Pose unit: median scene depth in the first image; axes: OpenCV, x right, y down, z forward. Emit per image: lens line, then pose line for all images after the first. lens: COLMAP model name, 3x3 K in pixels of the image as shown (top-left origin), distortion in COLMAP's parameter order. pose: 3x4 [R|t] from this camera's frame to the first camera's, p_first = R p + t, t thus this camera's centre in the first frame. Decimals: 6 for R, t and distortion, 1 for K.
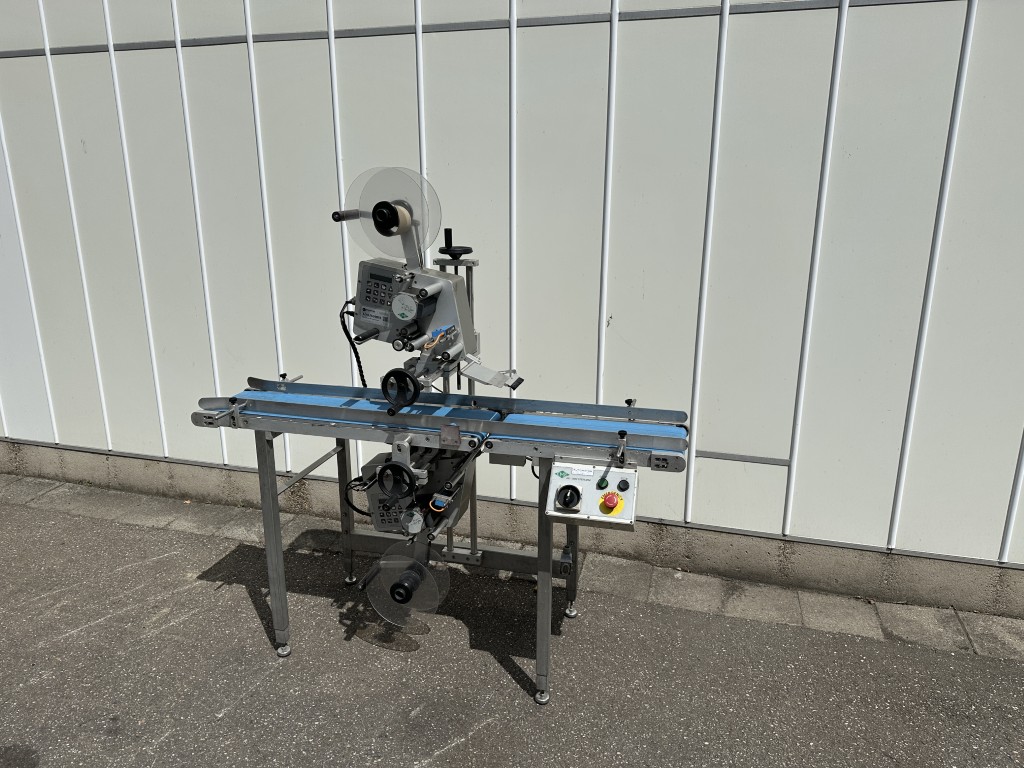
lens RADIAL K [[727.9, 0, 508.0], [0, 727.9, 379.4], [0, 0, 1]] dist [0.029711, -0.035682]
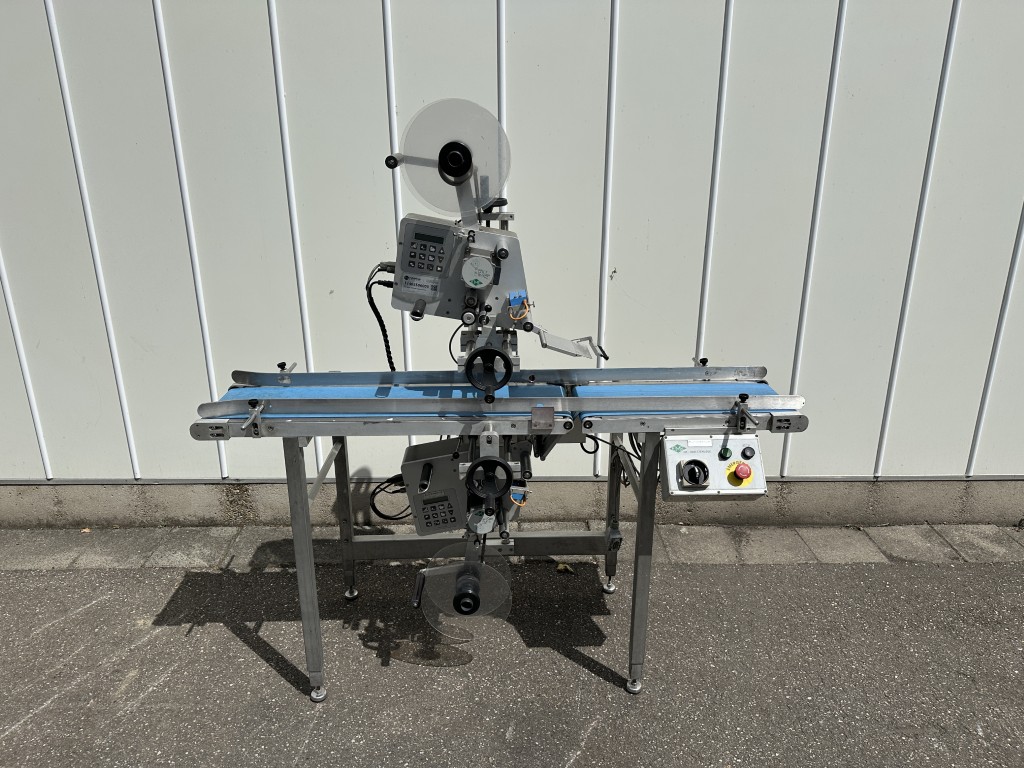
lens RADIAL K [[727.9, 0, 508.0], [0, 727.9, 379.4], [0, 0, 1]] dist [0.029711, -0.035682]
pose [[0.955944, -0.093693, 0.278197, -0.296993], [0.076310, 0.994431, 0.072691, -0.029515], [-0.283458, -0.048259, 0.957770, 0.157307]]
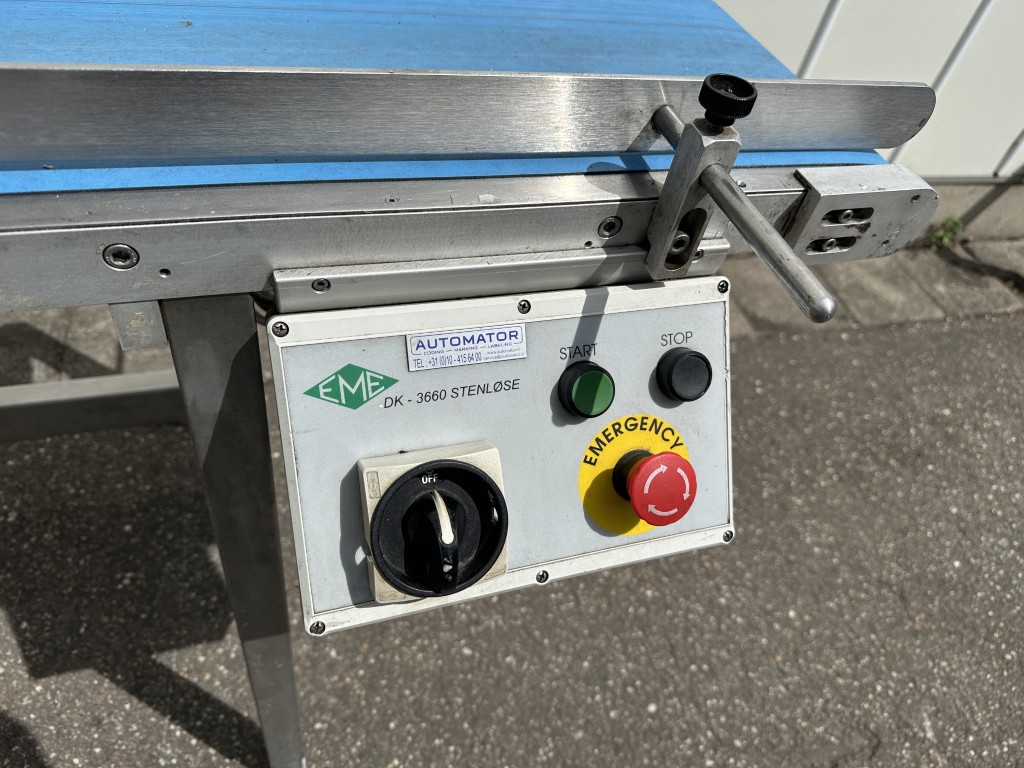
lens RADIAL K [[730.2, 0, 510.2], [0, 730.2, 369.7], [0, 0, 1]] dist [0.005427, -0.033281]
pose [[0.826266, -0.301558, 0.475759, 0.021318], [-0.023322, 0.825584, 0.563796, 0.026784], [-0.562797, -0.476941, 0.675120, 0.695261]]
